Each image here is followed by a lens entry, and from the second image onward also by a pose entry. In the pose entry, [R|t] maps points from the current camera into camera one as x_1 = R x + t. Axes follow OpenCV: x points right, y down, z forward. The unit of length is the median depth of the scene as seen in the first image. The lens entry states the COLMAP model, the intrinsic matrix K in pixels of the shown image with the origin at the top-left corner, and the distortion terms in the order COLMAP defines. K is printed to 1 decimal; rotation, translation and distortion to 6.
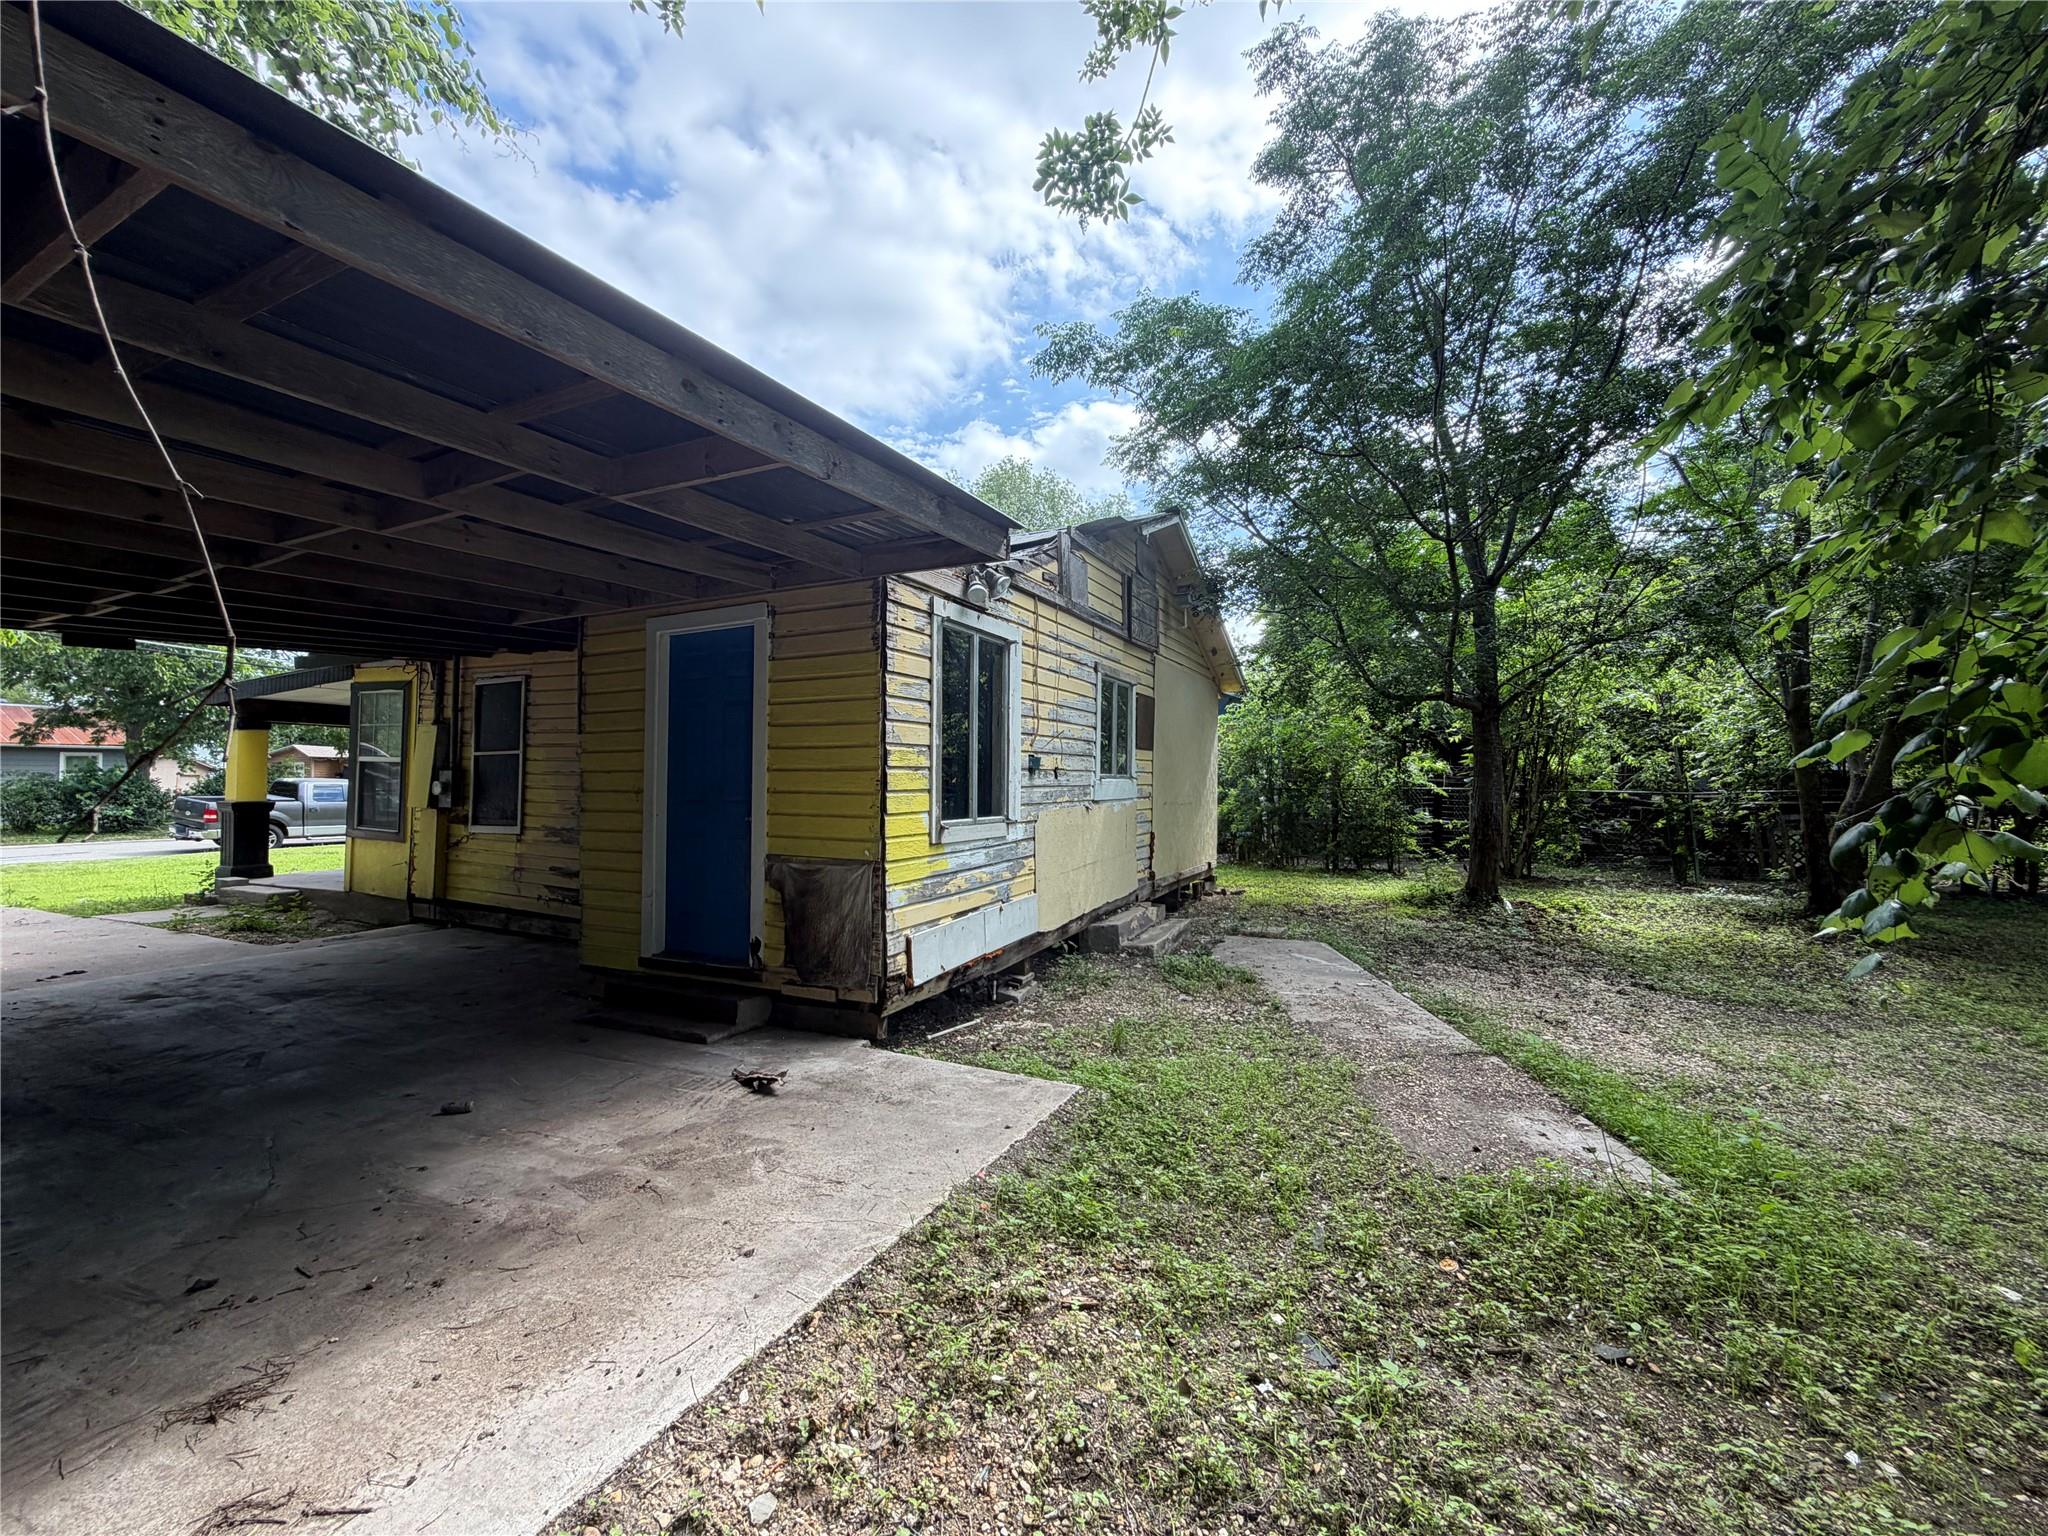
lens RADIAL K [[821.6, 0, 1014.8], [0, 821.6, 751.4], [0, 0, 1]] dist [-0.000918, 0.000581]
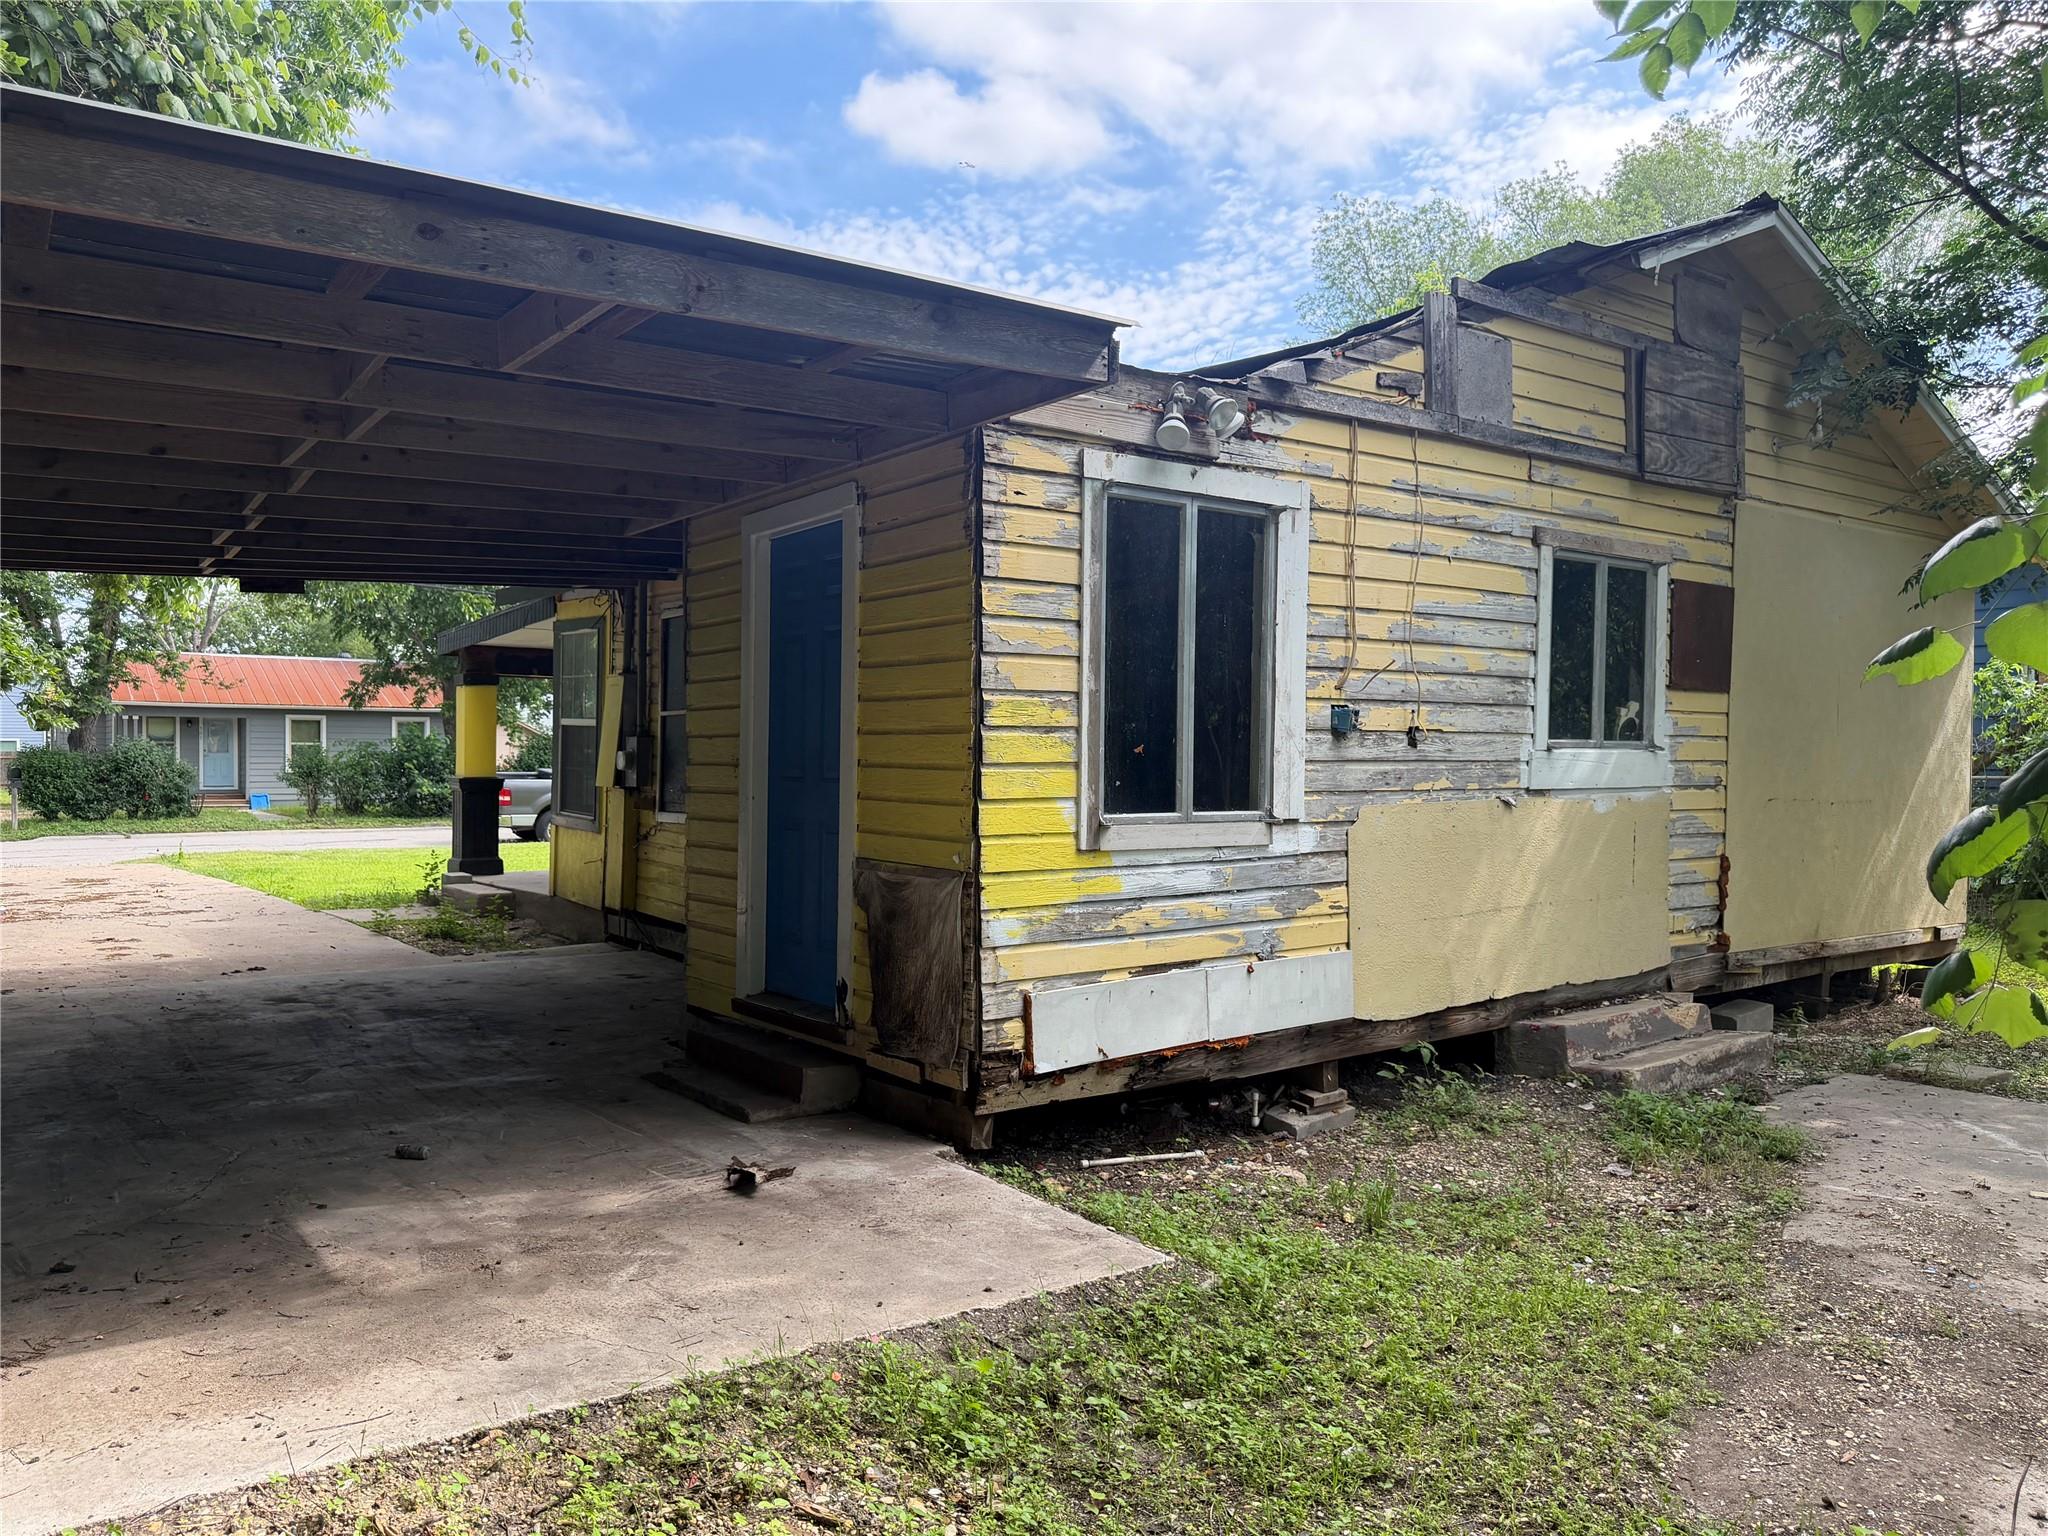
lens RADIAL K [[1443.2, 0, 989.5], [0, 1443.2, 740.5], [0, 0, 1]] dist [0.059759, -0.076636]
pose [[0.881687, -0.001506, -0.471832, 0.341576], [0.013508, 0.999666, 0.022052, 0.004478], [0.471641, -0.025816, 0.881413, 0.011134]]
